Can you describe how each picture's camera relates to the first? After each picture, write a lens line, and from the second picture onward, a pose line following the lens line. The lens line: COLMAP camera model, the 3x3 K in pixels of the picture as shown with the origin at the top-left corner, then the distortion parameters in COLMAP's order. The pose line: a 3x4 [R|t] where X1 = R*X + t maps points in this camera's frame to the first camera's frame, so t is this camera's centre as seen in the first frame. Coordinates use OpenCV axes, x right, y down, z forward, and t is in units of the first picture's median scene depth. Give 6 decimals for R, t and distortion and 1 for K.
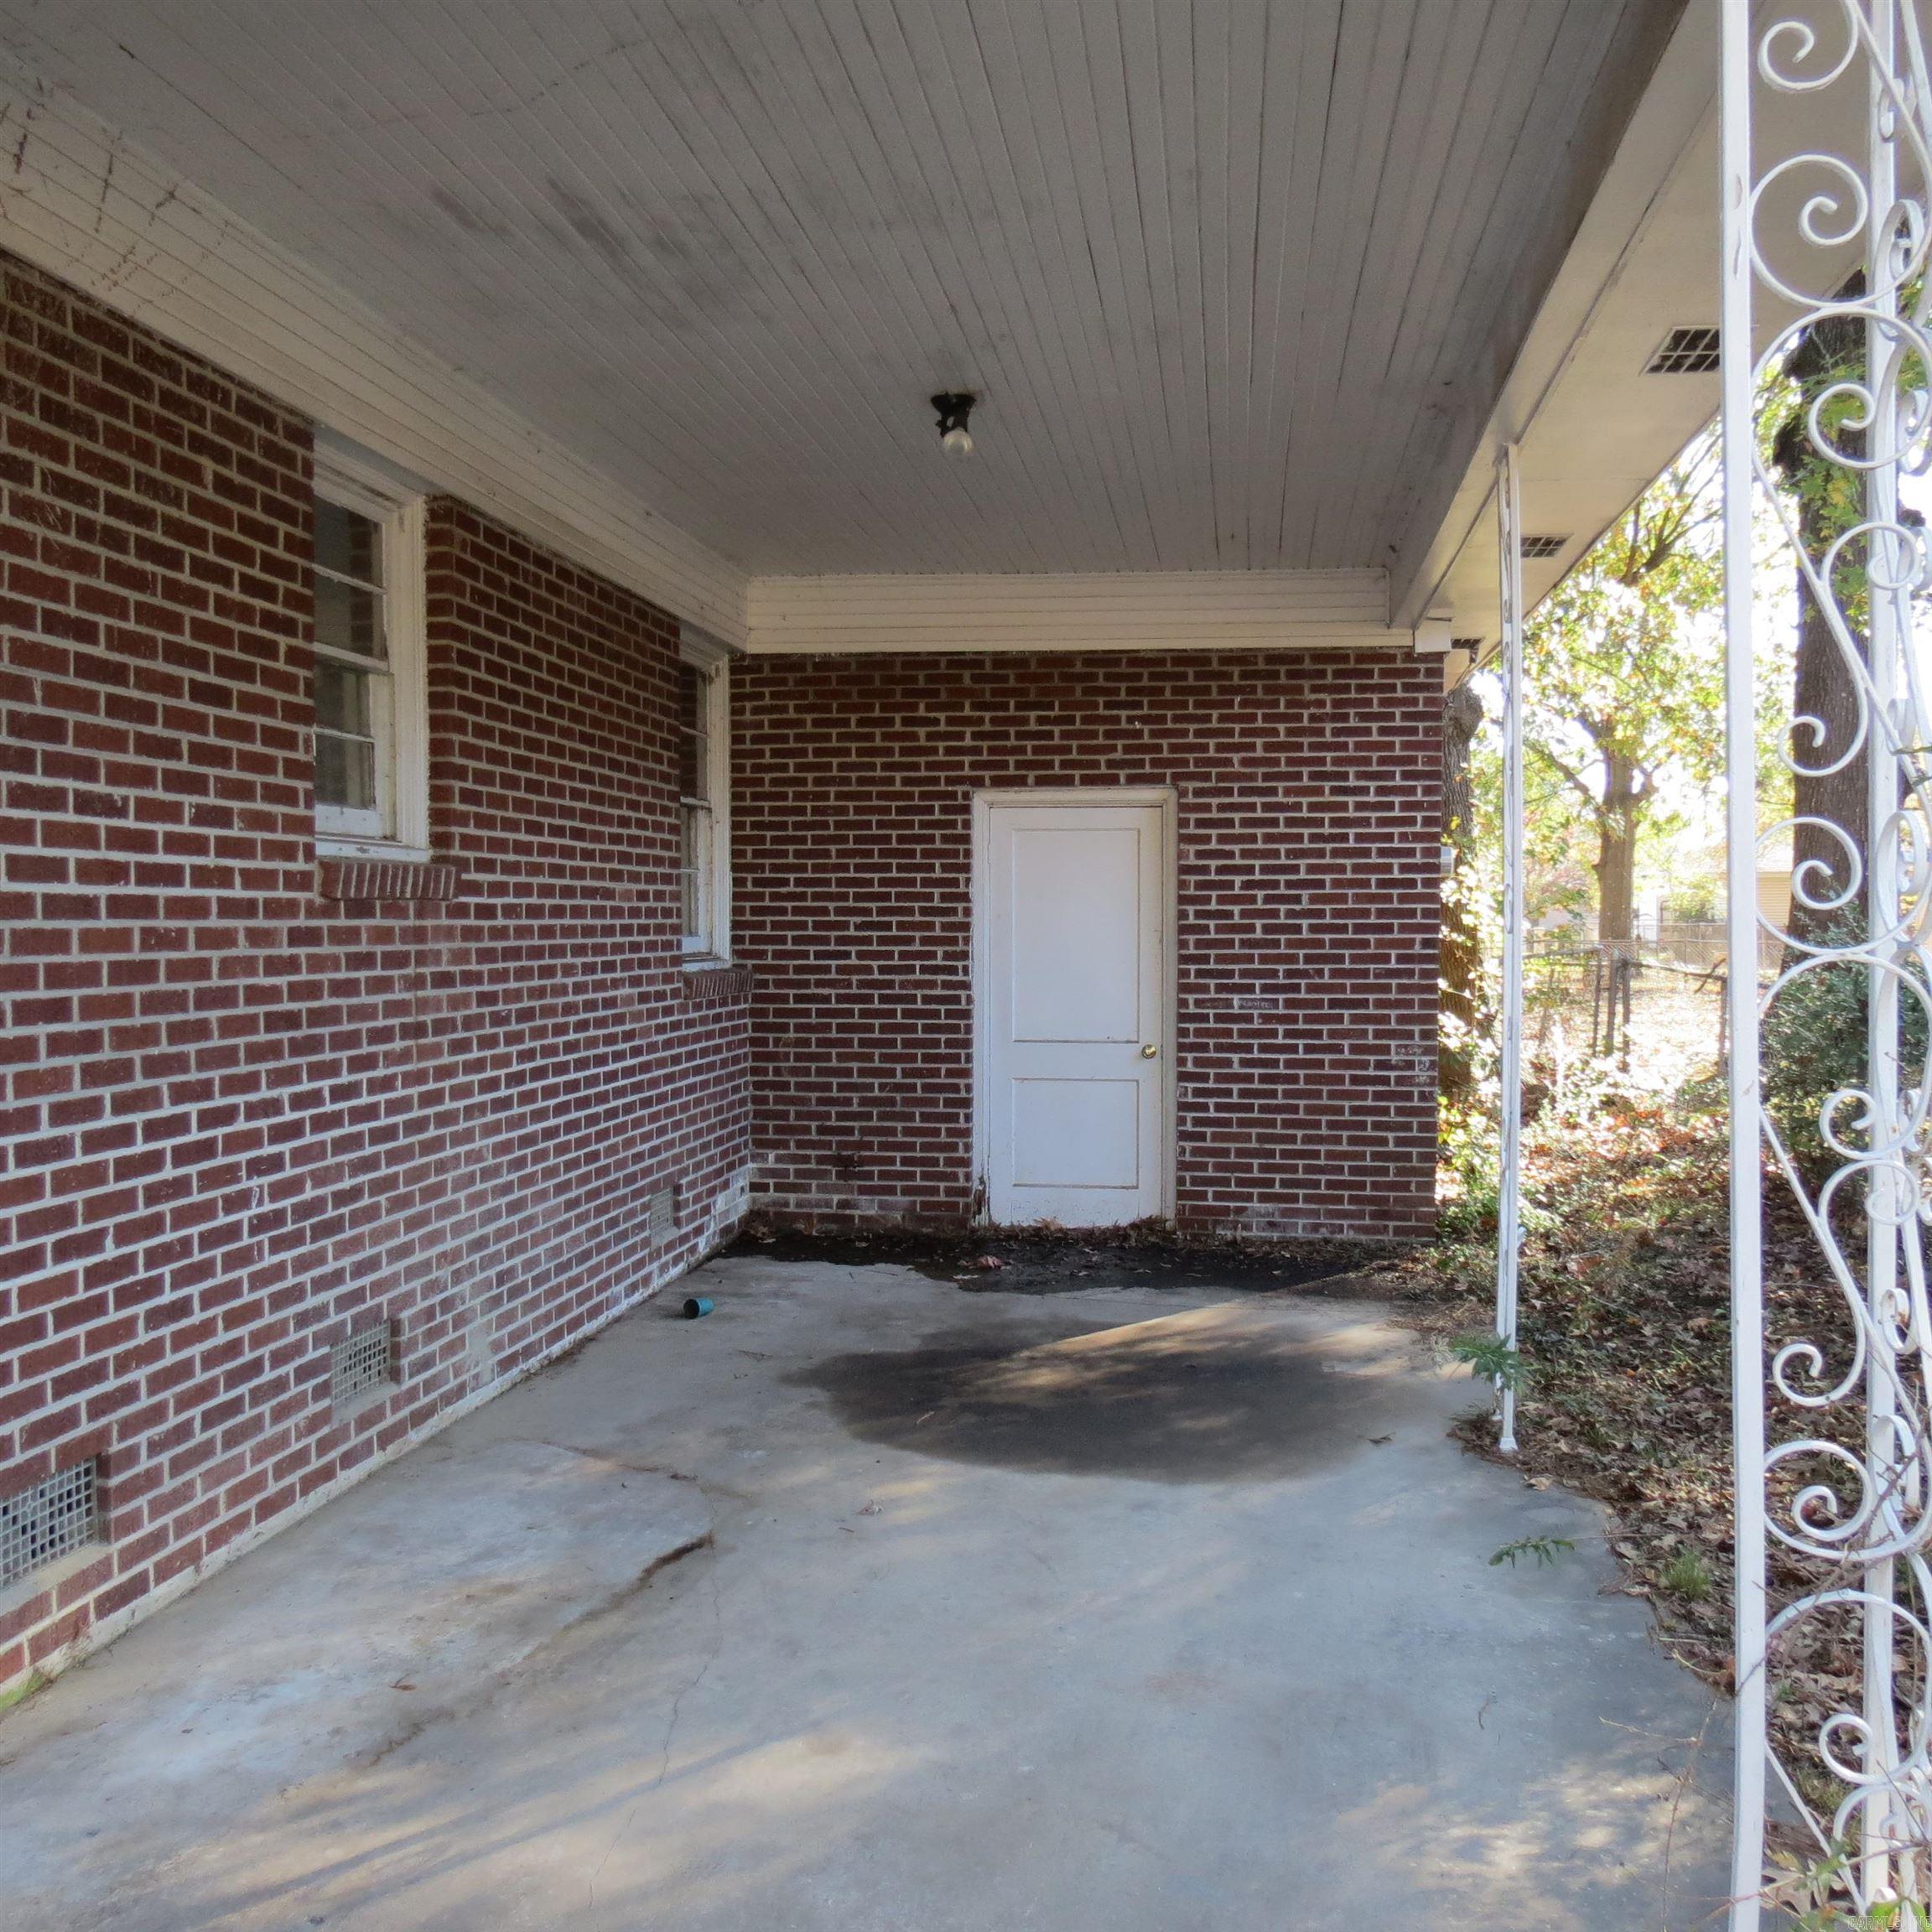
lens RADIAL K [[1840.7, 0, 965.5], [0, 1840.7, 961.7], [0, 0, 1]] dist [-0.011644, 0.000000]
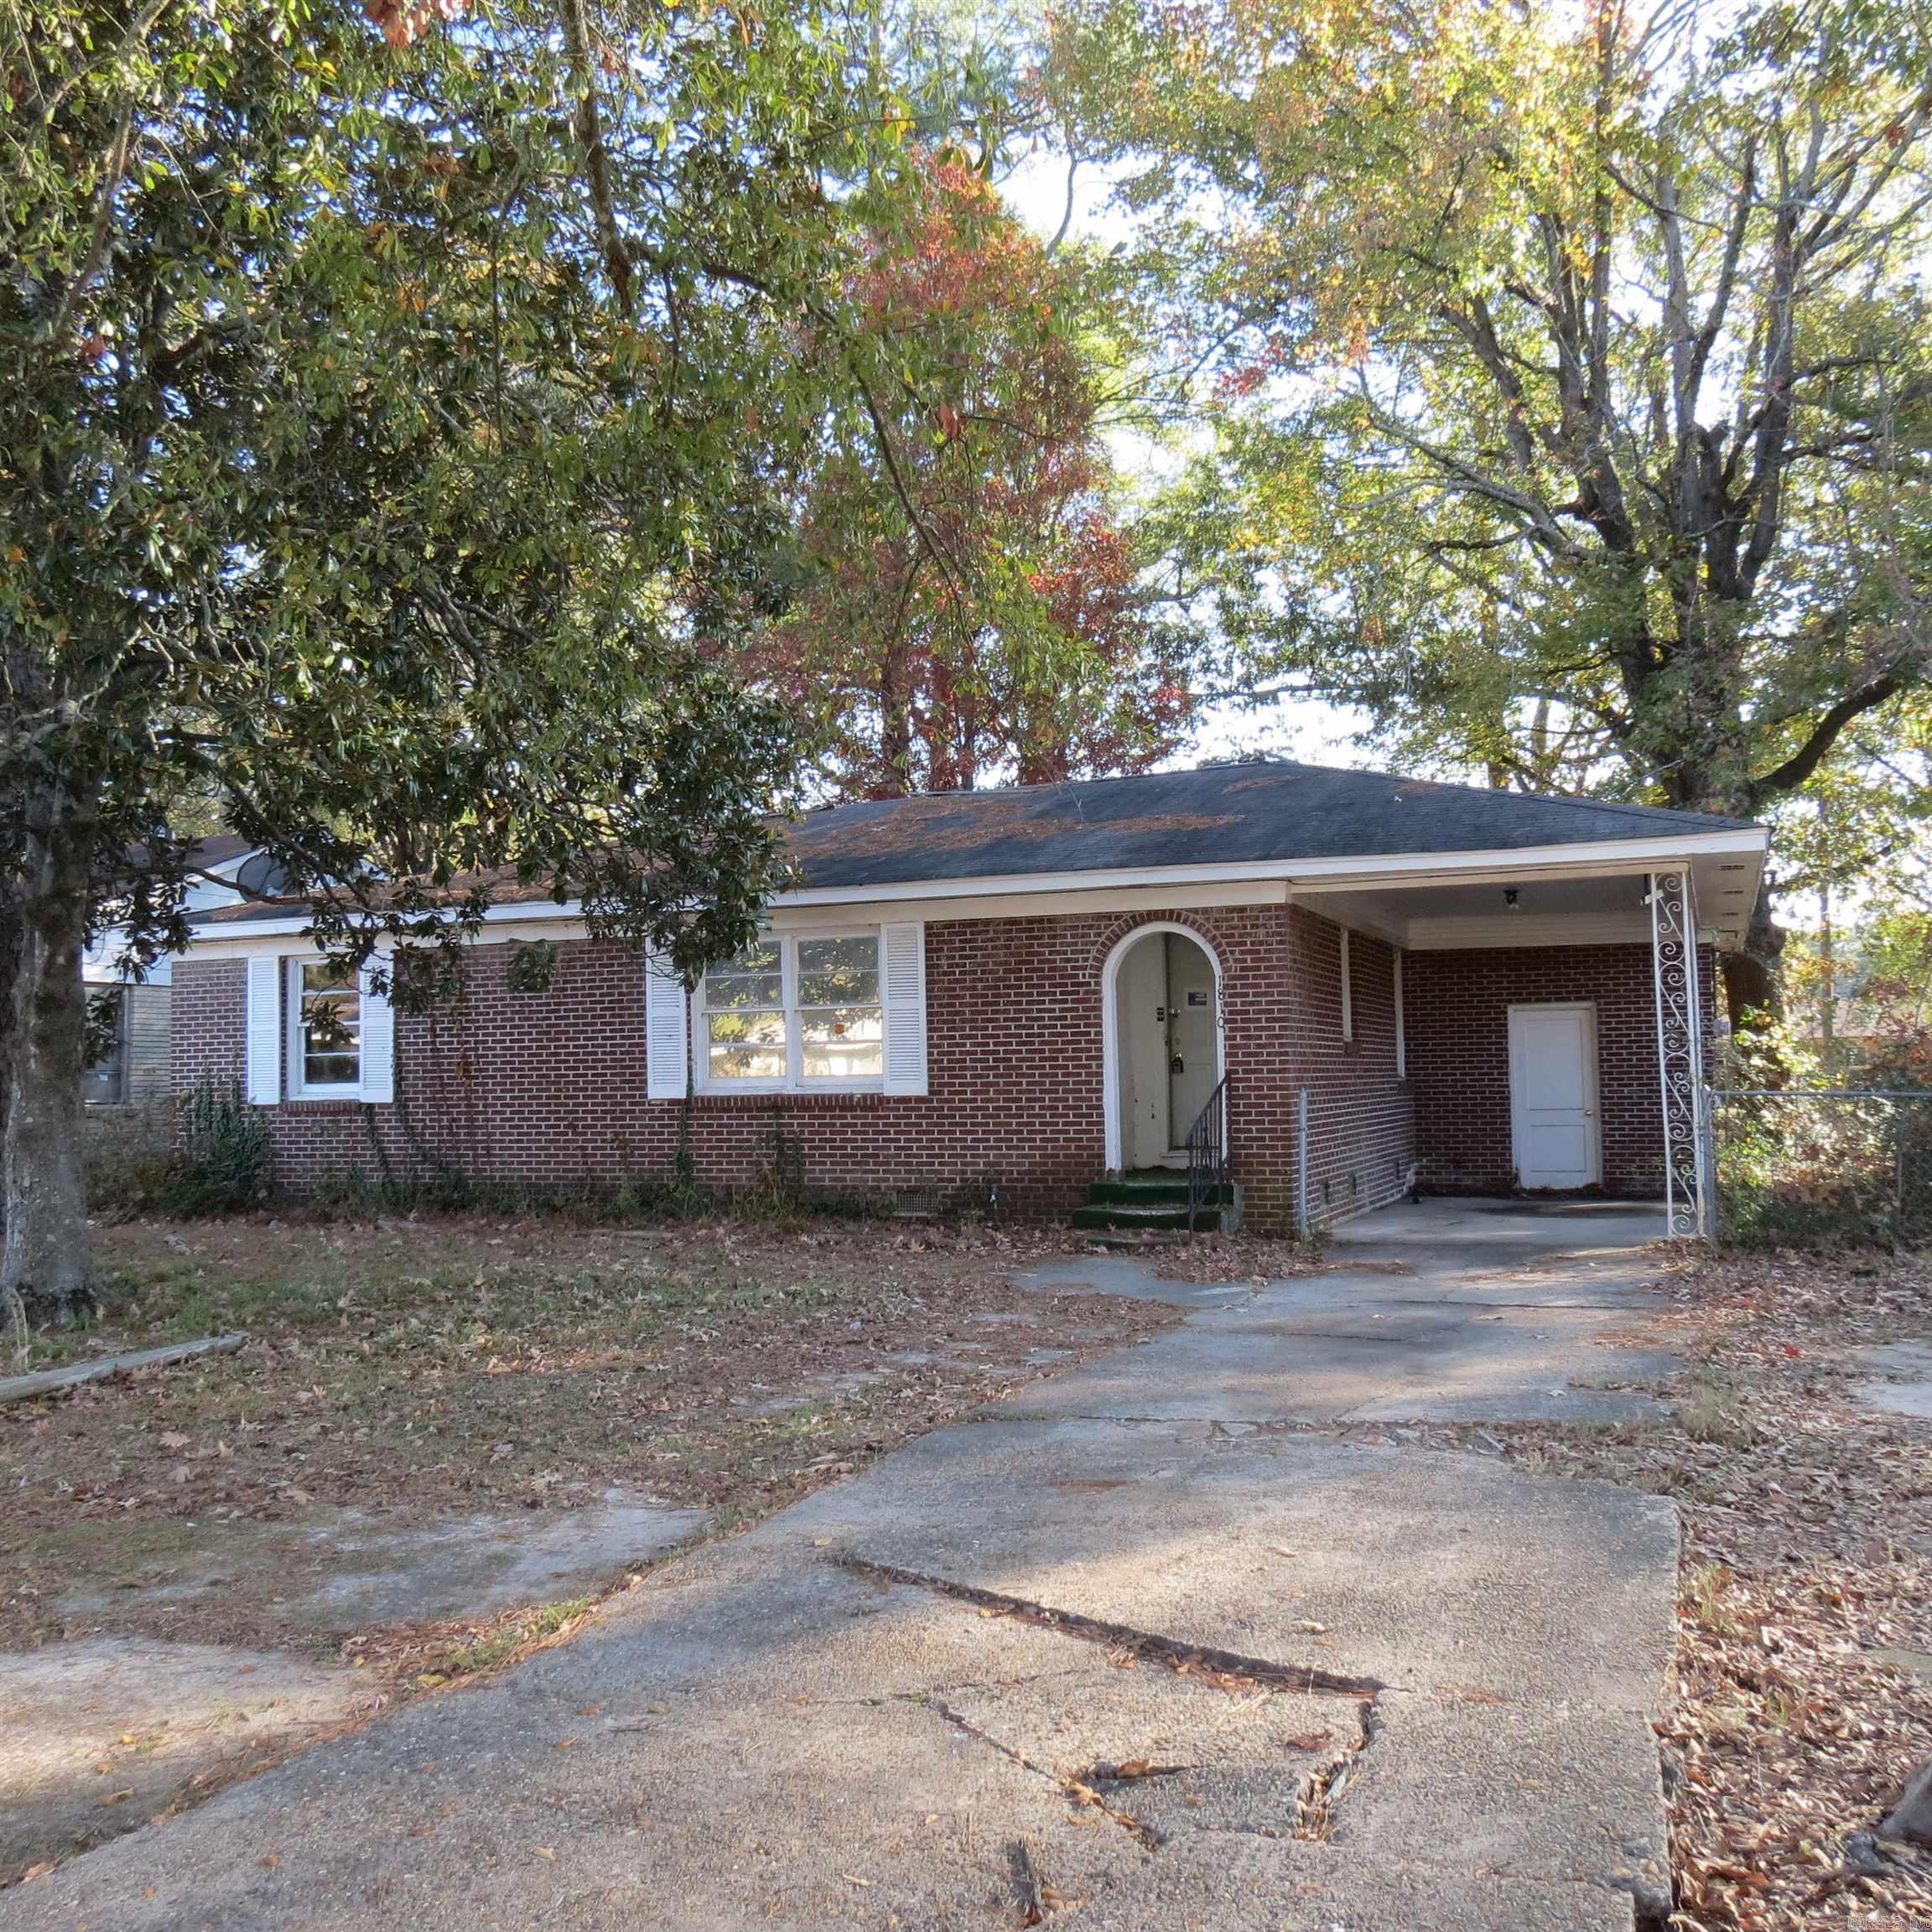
lens RADIAL K [[1840.7, 0, 967.6], [0, 1840.7, 965.7], [0, 0, 1]] dist [-0.011644, 0.000000]
pose [[0.971350, -0.028777, -0.235904, -0.113595], [0.009194, 0.996449, -0.083694, 0.050982], [0.237474, 0.079127, 0.968166, -1.501365]]
